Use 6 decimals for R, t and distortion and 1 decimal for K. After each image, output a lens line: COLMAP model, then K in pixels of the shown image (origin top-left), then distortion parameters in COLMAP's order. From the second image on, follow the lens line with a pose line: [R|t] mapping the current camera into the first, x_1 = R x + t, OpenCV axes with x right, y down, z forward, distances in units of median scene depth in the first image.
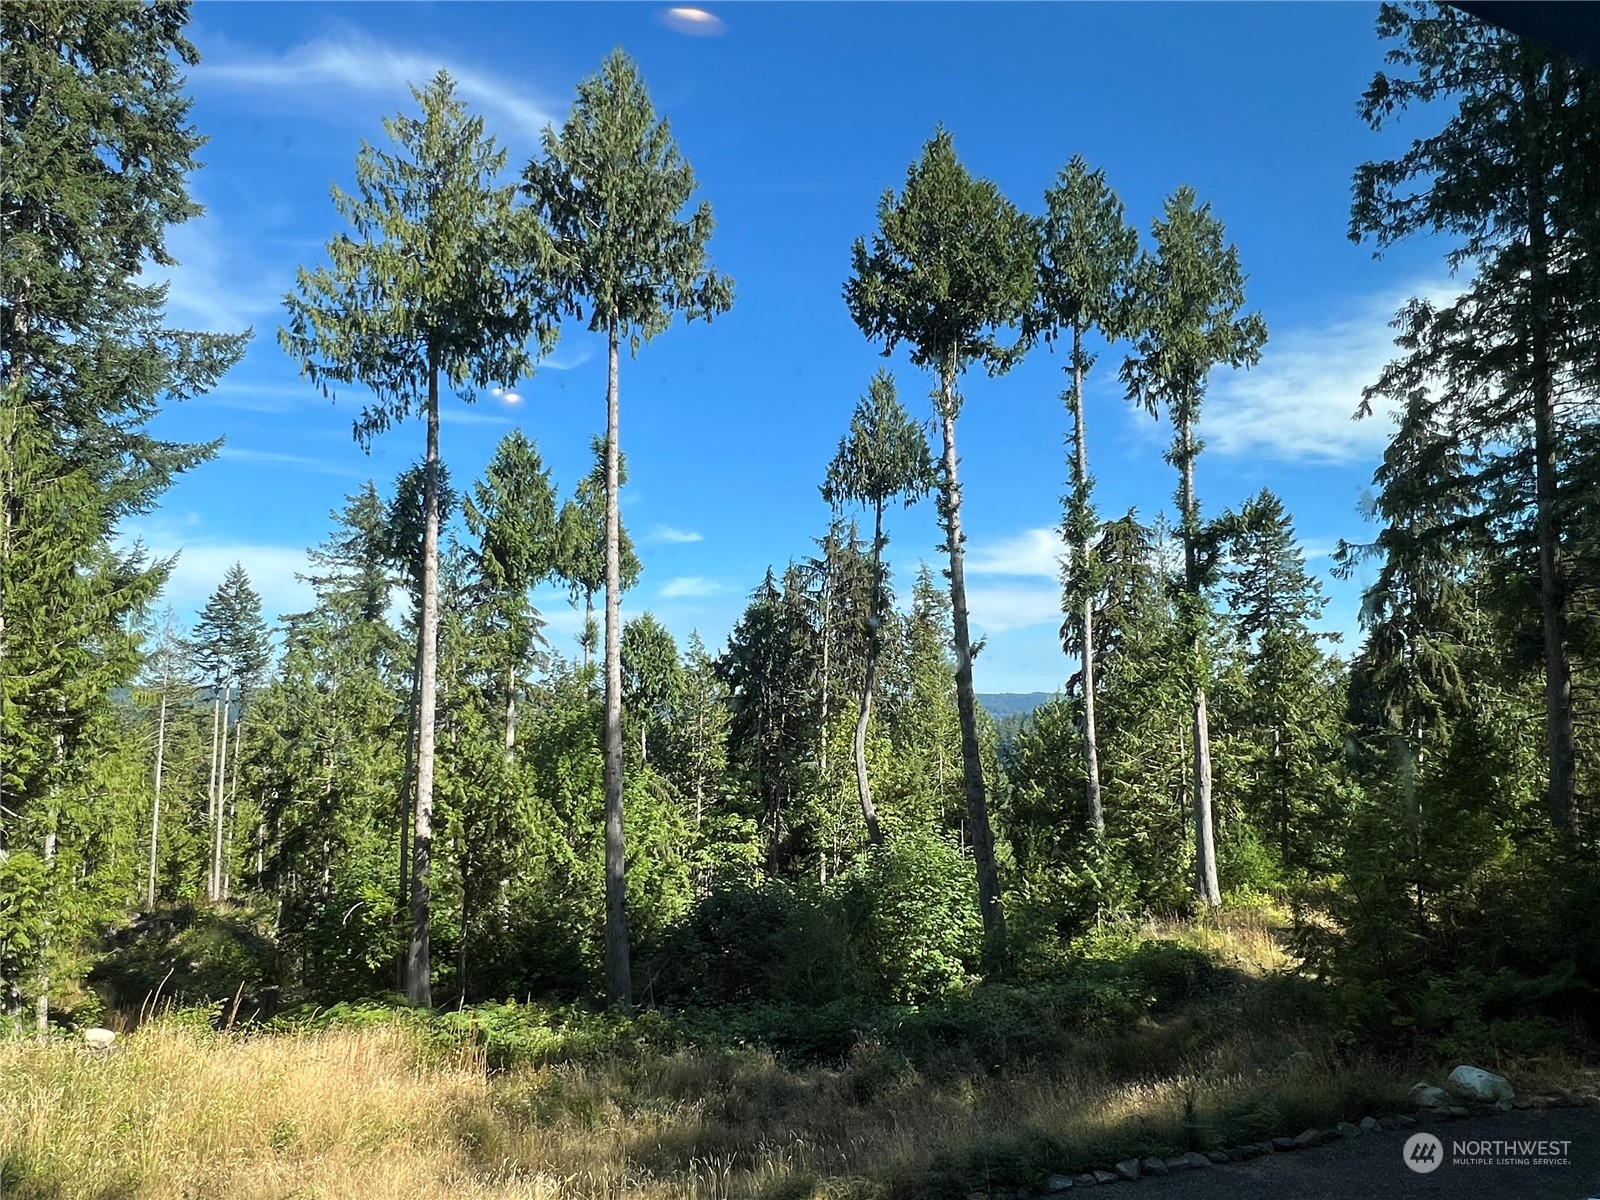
lens RADIAL K [[1016.8, 0, 793.5], [0, 1016.8, 624.9], [0, 0, 1]] dist [0.005847, 0.000707]
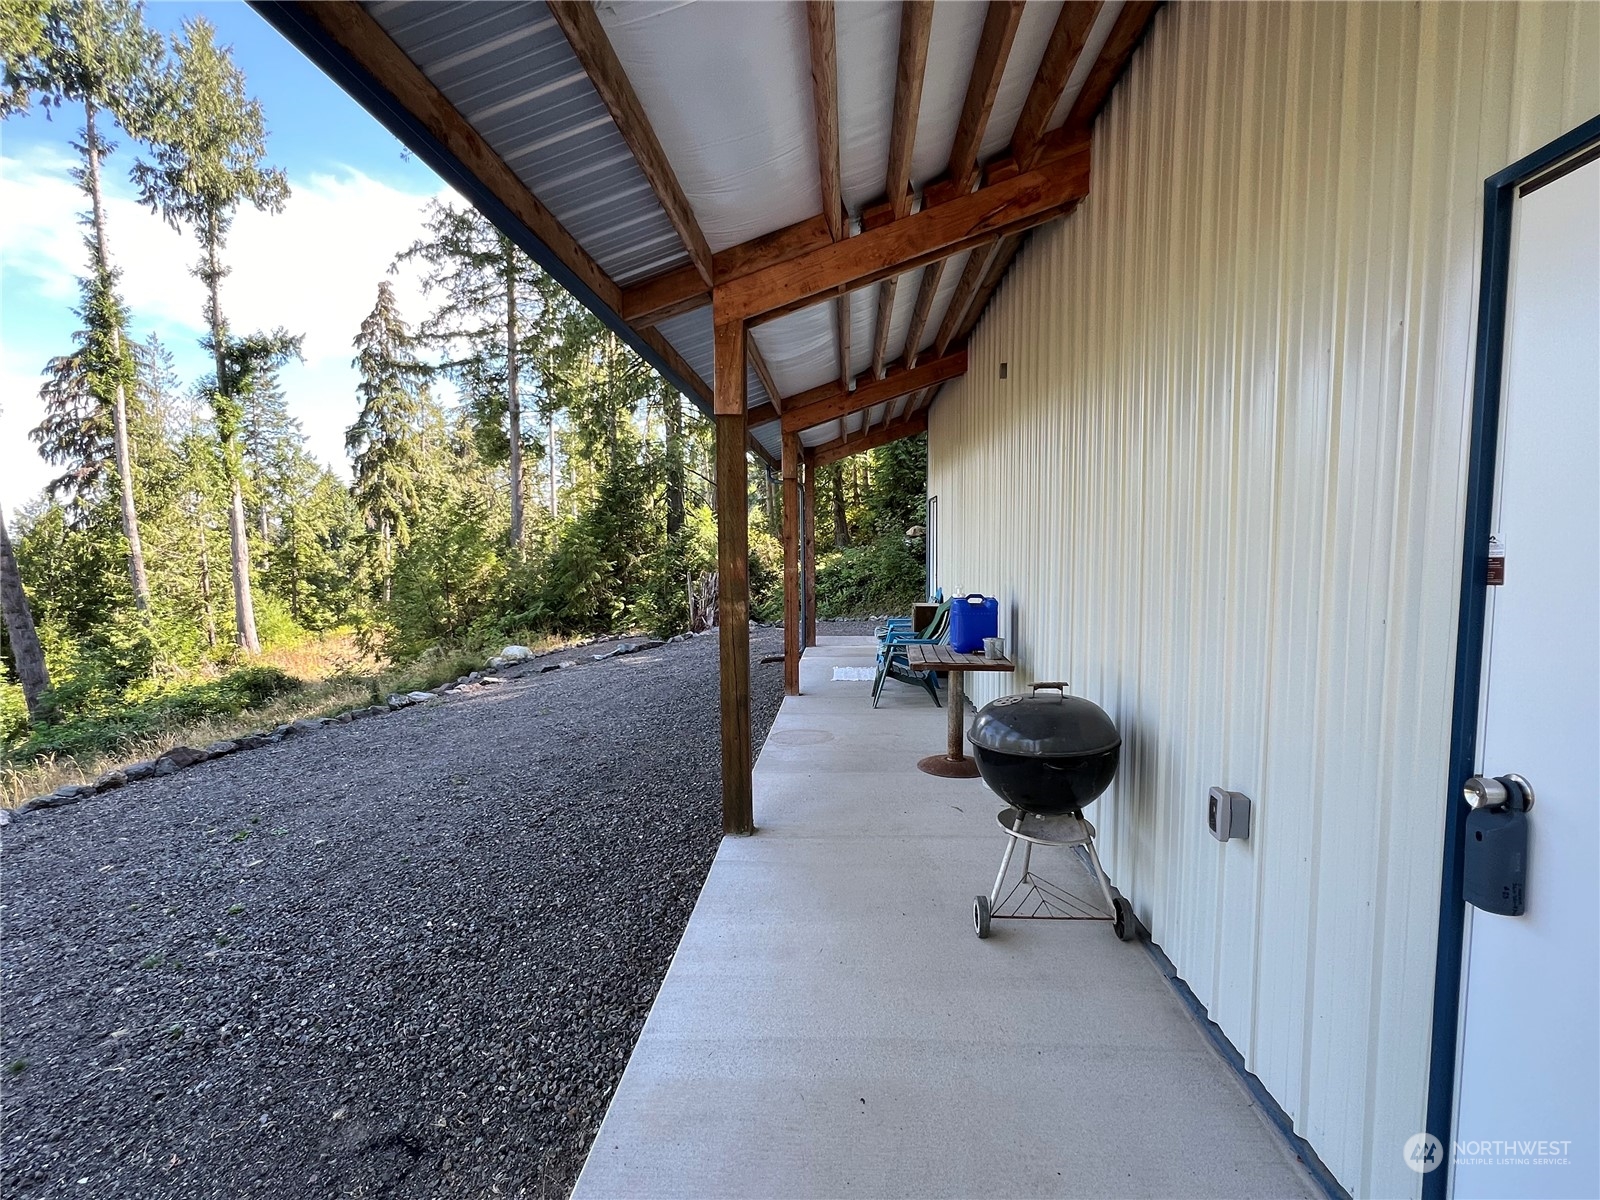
lens RADIAL K [[748.7, 0, 800.0], [0, 748.7, 600.0], [0, 0, 1]] dist [0.017649, 0.000125]
pose [[0.465964, -0.085989, 0.880616, -0.095872], [-0.054407, 0.990599, 0.125517, 0.055106], [-0.883129, -0.106398, 0.456905, -0.021636]]
